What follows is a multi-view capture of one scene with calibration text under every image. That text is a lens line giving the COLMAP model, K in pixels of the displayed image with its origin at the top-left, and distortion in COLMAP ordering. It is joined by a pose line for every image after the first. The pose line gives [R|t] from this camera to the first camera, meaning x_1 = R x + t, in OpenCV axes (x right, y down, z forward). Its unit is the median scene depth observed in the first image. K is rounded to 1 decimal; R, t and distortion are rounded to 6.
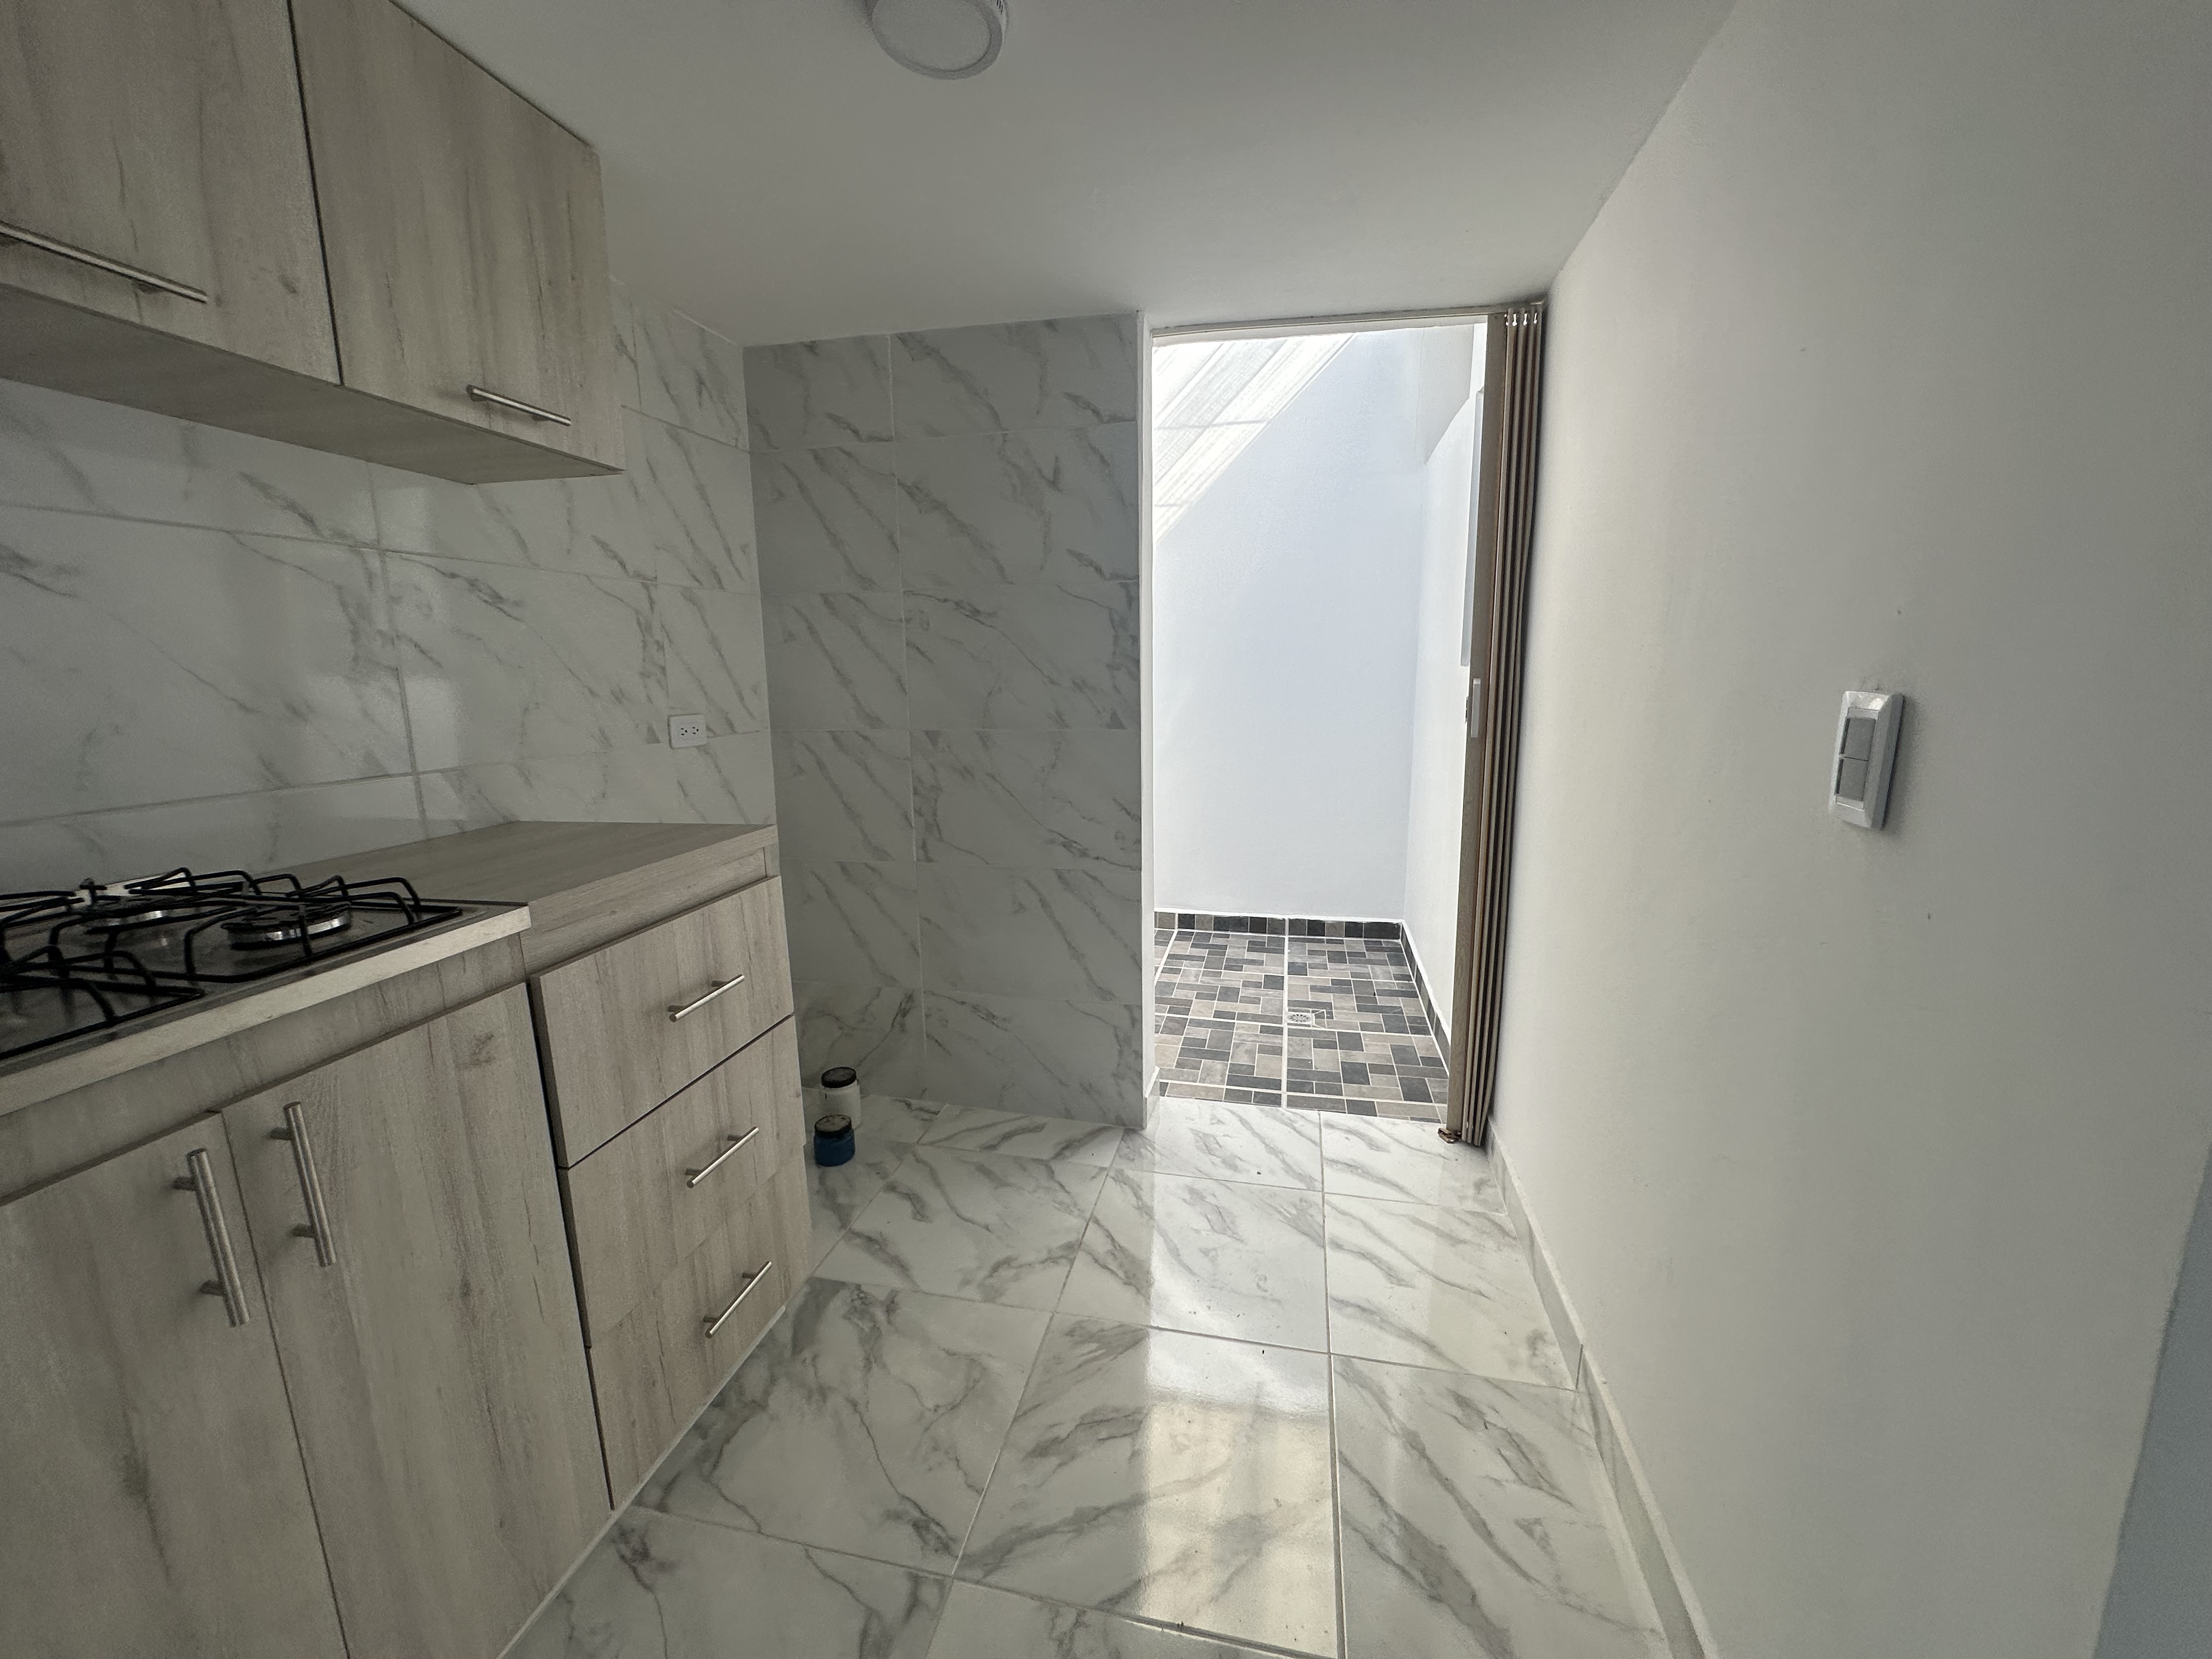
lens RADIAL K [[883.9, 0, 1105.5], [0, 883.9, 825.7], [0, 0, 1]] dist [-0.005178, 0.001640]
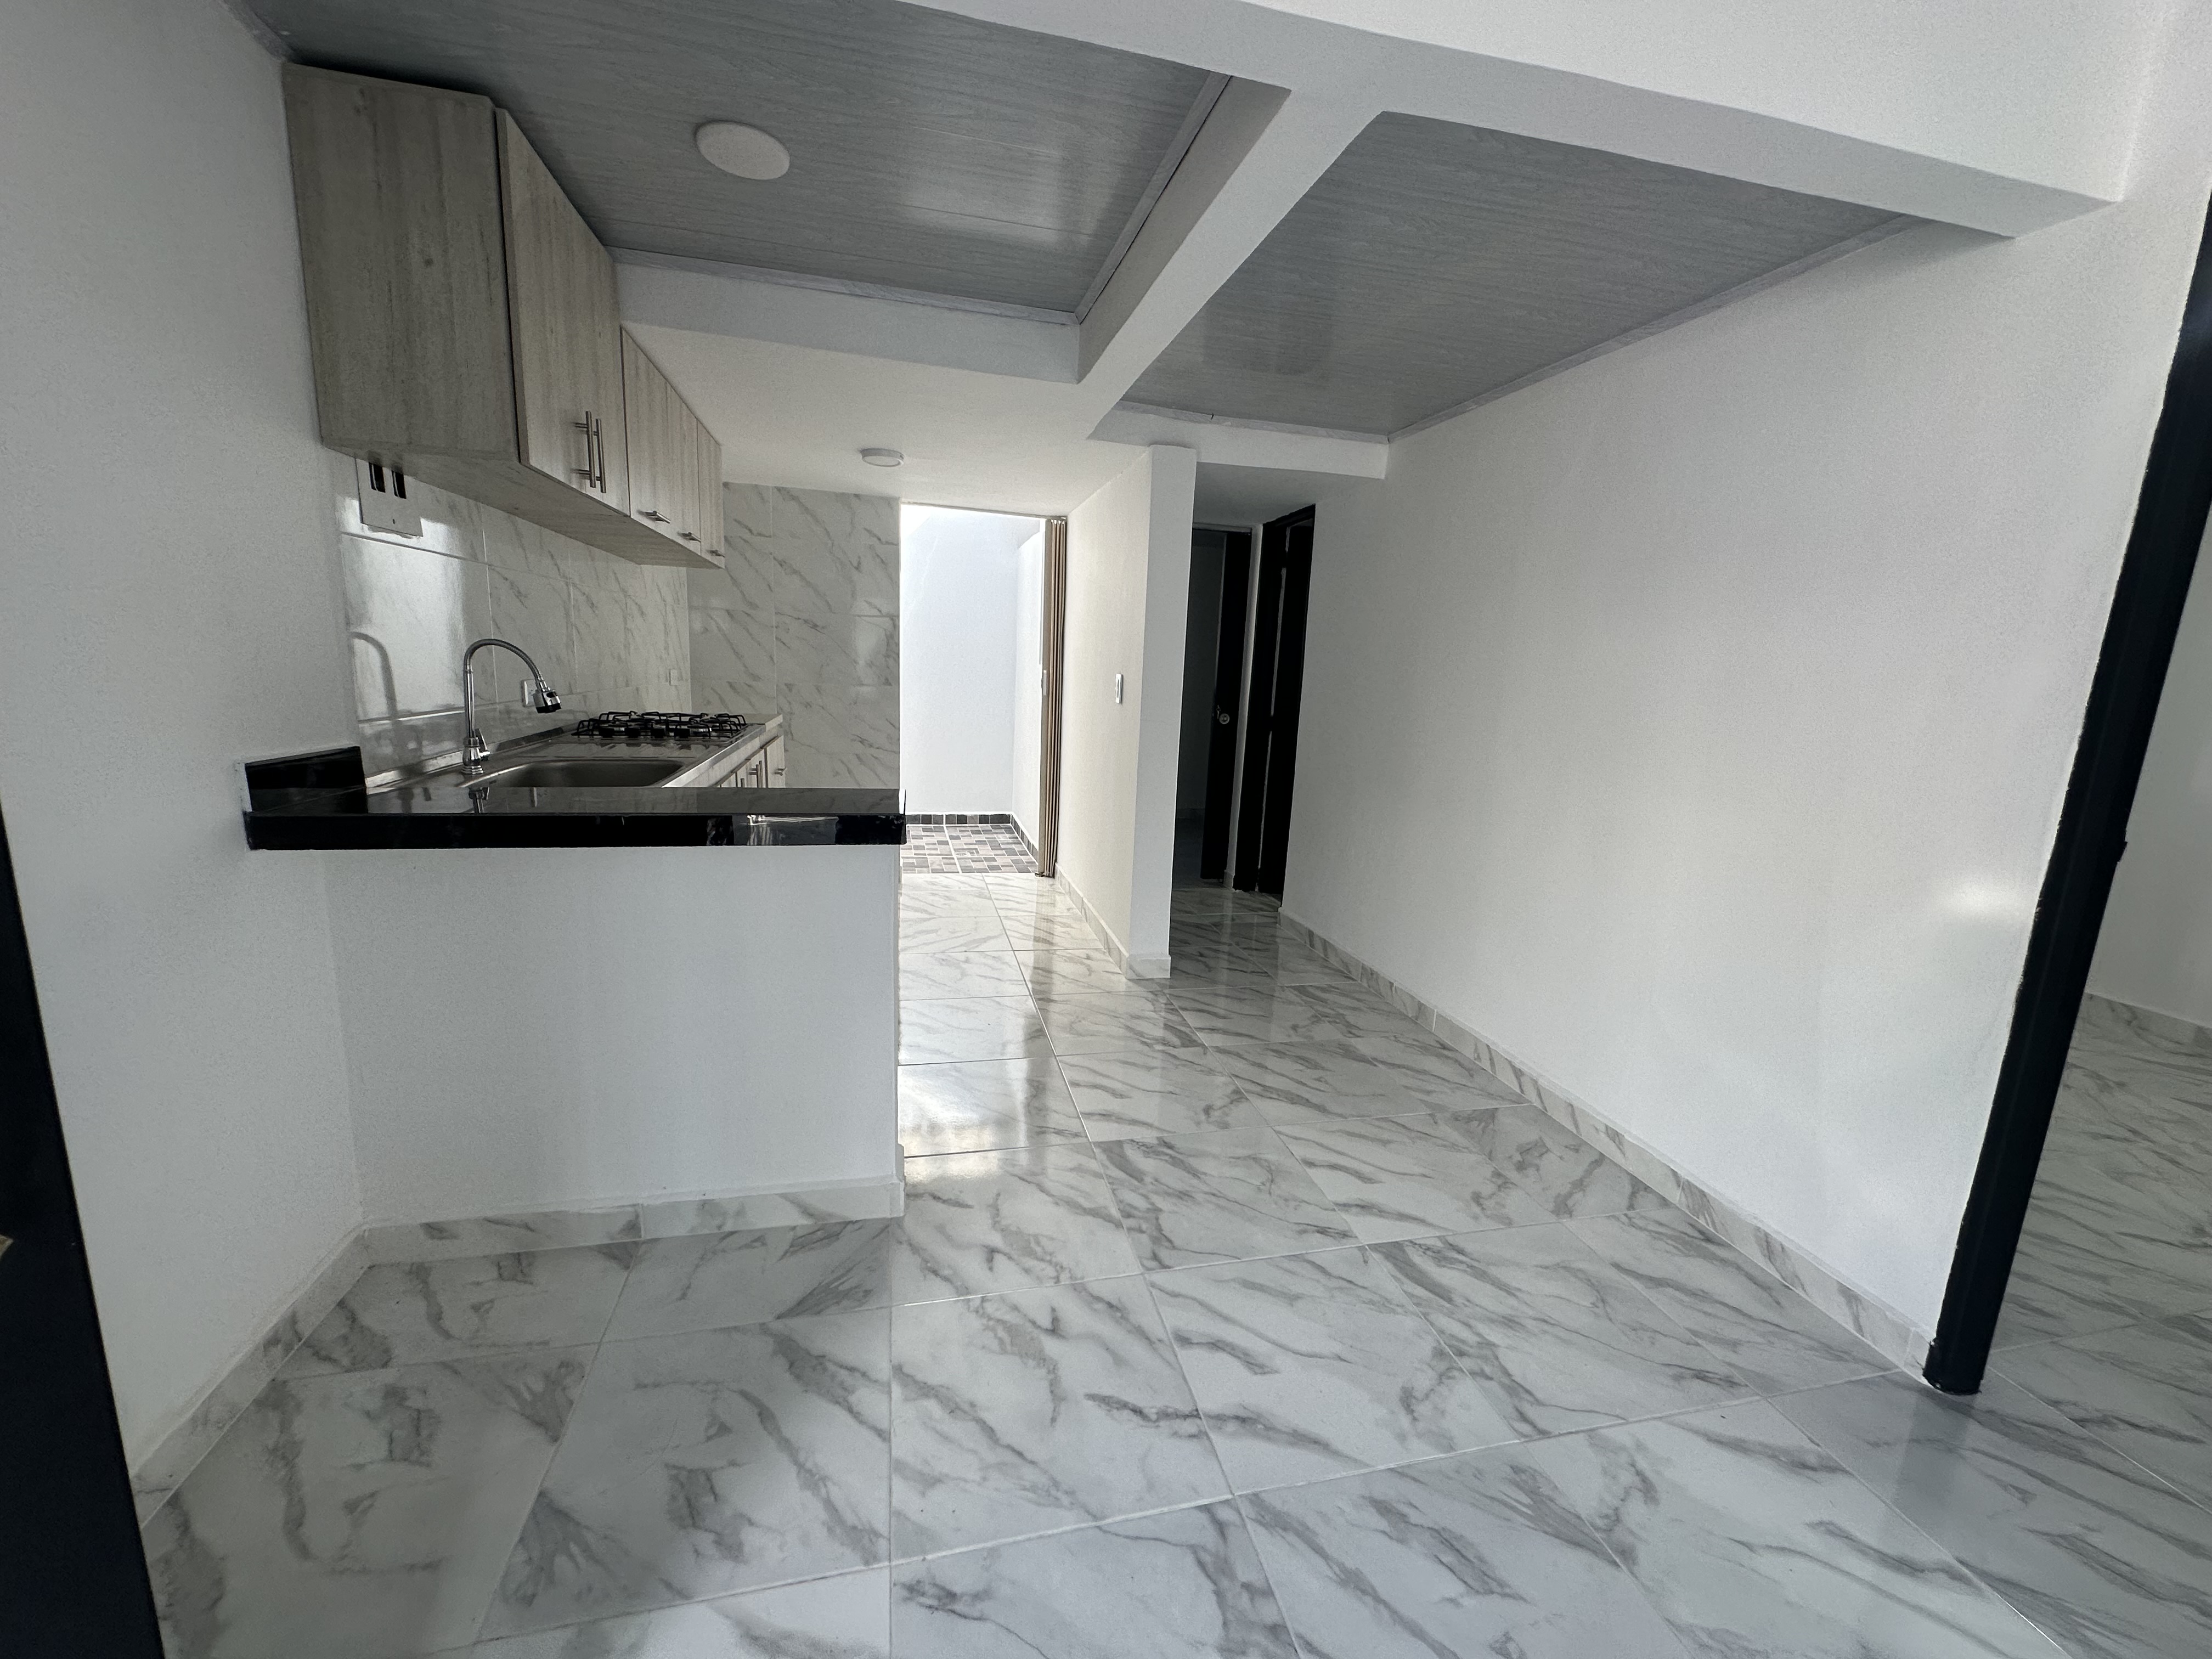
lens RADIAL K [[883.9, 0, 1112.0], [0, 883.9, 829.2], [0, 0, 1]] dist [-0.005178, 0.001640]
pose [[0.897620, -0.030946, 0.439683, -0.460467], [0.025064, 0.999502, 0.019180, 0.214052], [-0.440057, -0.006196, 0.897948, -1.178702]]
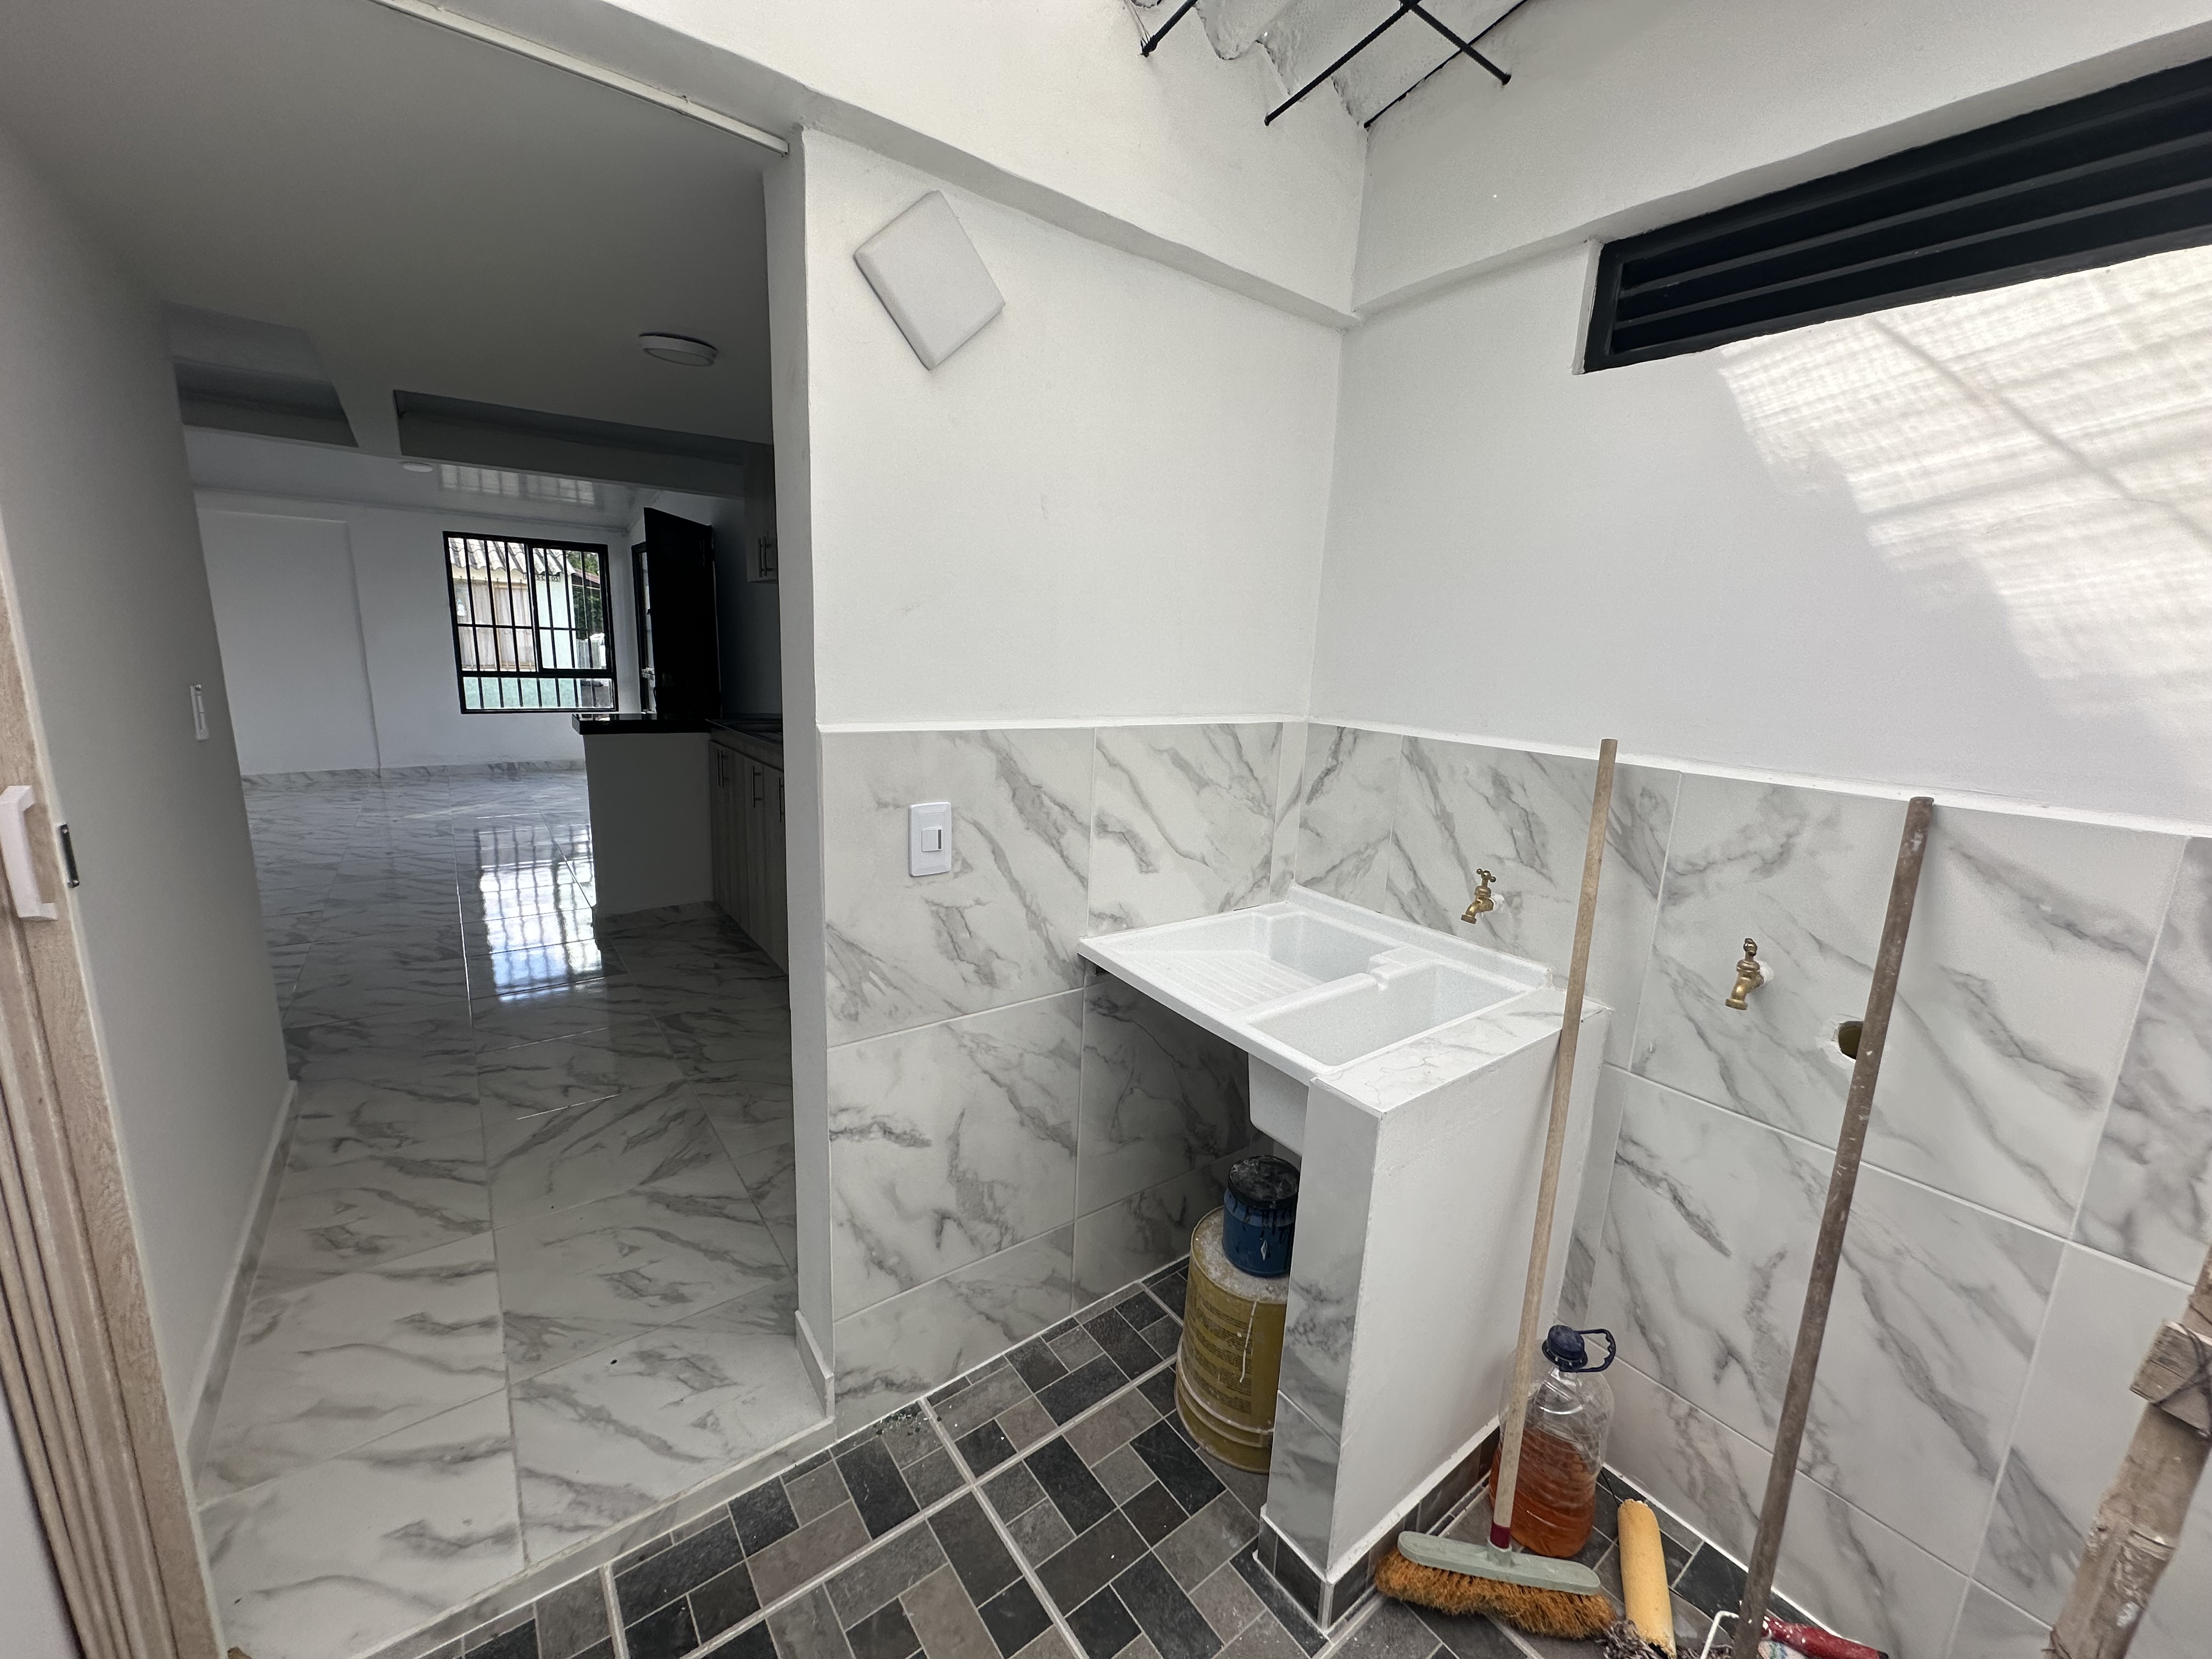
lens RADIAL K [[883.9, 0, 1103.5], [0, 883.9, 827.2], [0, 0, 1]] dist [-0.005178, 0.001640]
pose [[-0.659171, 0.140011, -0.738845, 0.393703], [-0.170139, 0.929270, 0.327888, -0.371351], [0.732494, 0.341840, -0.588726, 1.623181]]
